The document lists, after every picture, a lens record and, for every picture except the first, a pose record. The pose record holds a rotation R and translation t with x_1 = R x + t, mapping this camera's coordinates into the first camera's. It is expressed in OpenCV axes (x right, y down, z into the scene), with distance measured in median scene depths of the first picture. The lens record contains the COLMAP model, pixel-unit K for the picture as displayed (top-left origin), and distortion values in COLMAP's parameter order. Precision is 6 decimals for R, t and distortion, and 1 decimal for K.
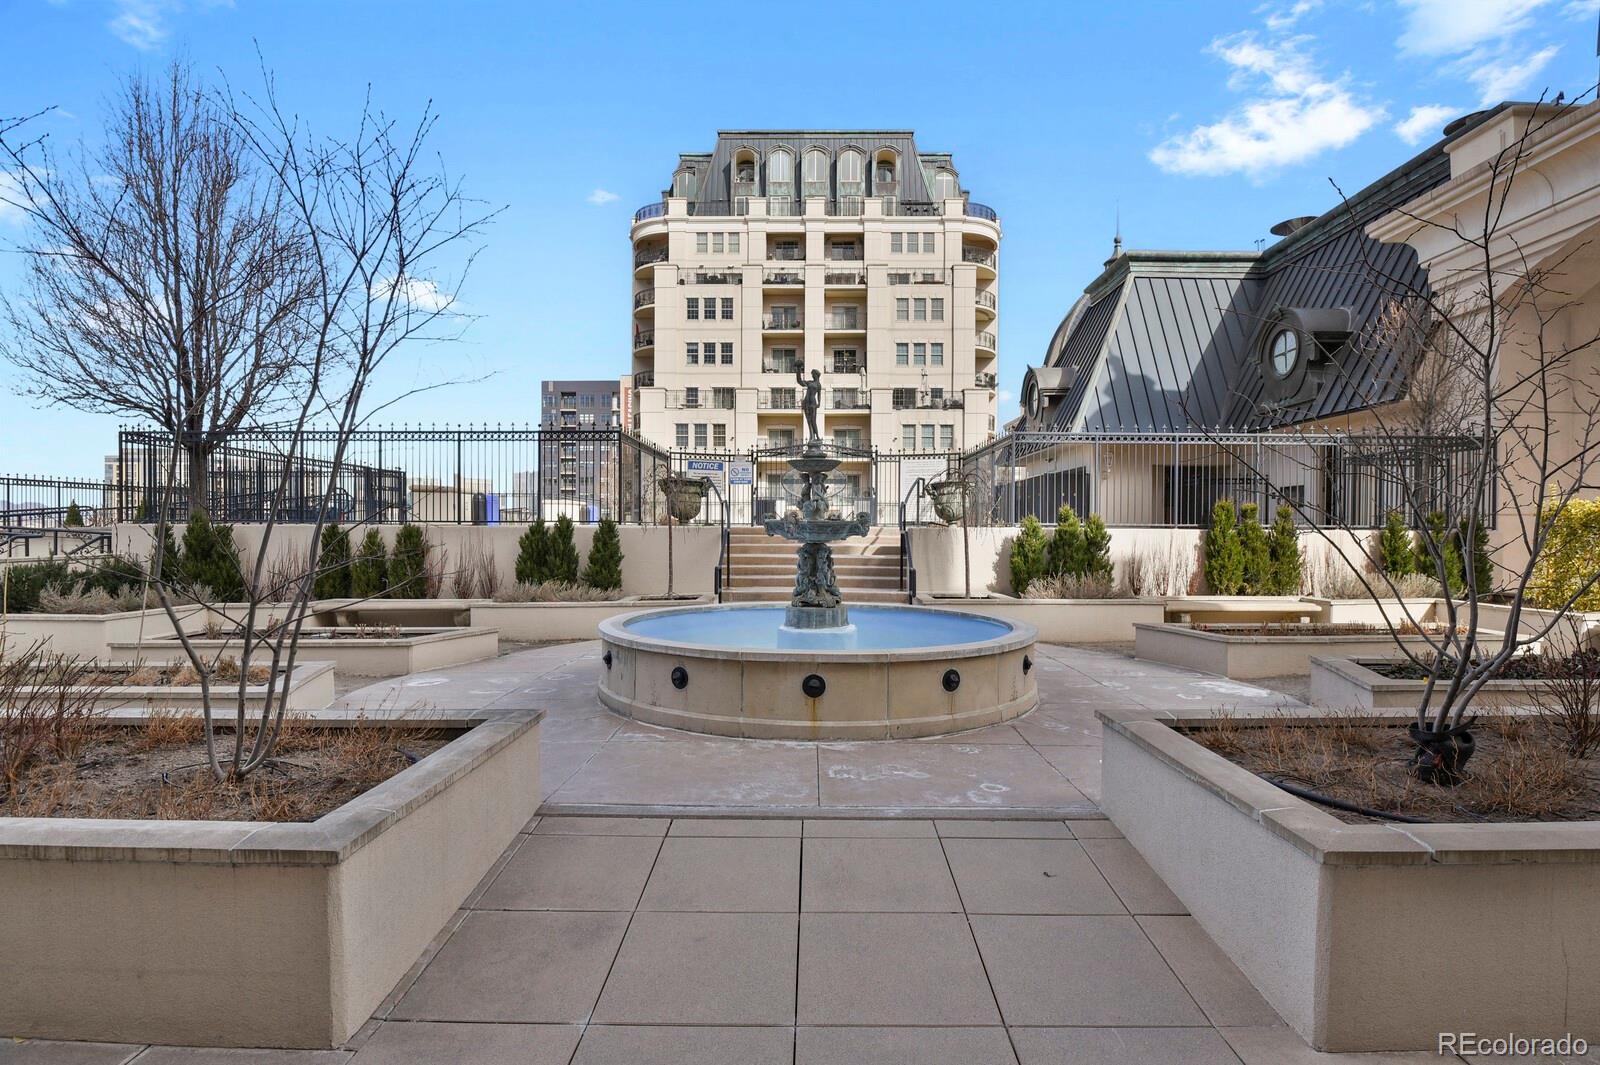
lens RADIAL K [[790.5, 0, 806.7], [0, 790.5, 542.7], [0, 0, 1]] dist [-0.025234, -0.001533]
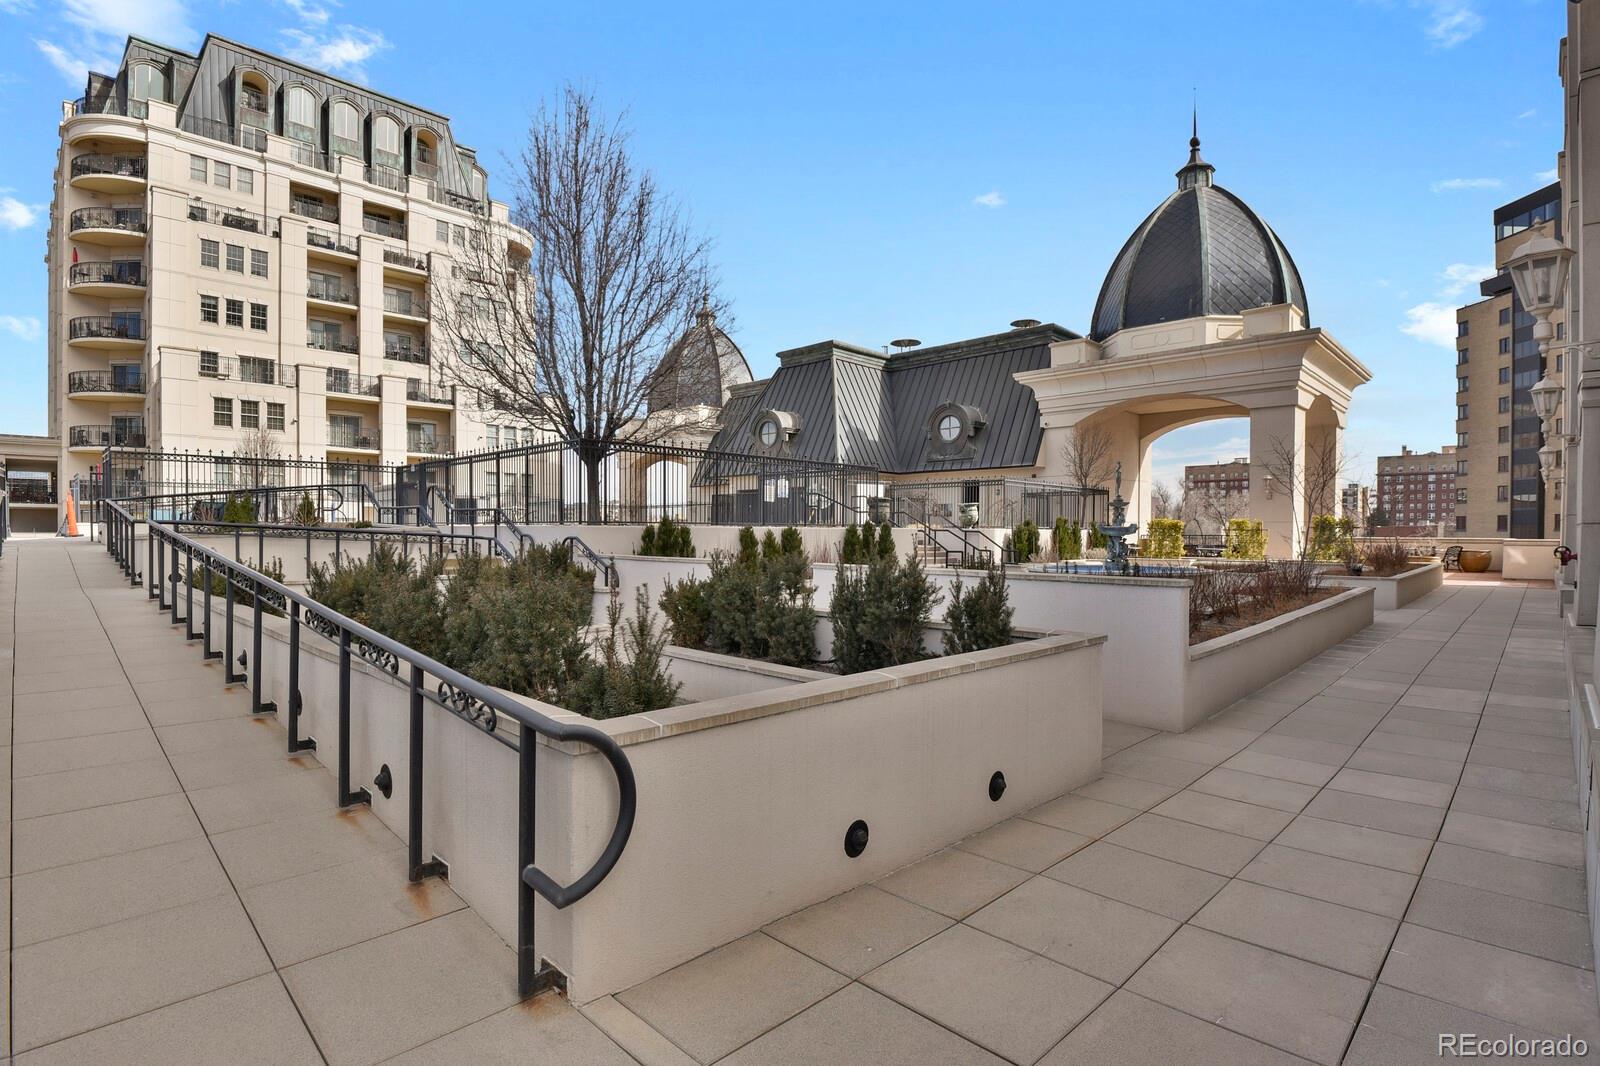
lens RADIAL K [[825.4, 0, 806.6], [0, 825.4, 540.5], [0, 0, 1]] dist [-0.030568, -0.001255]
pose [[0.668789, -0.010332, 0.743380, -0.345389], [0.011926, 0.999924, 0.003168, -0.000584], [-0.743356, 0.006746, 0.668862, 0.002061]]
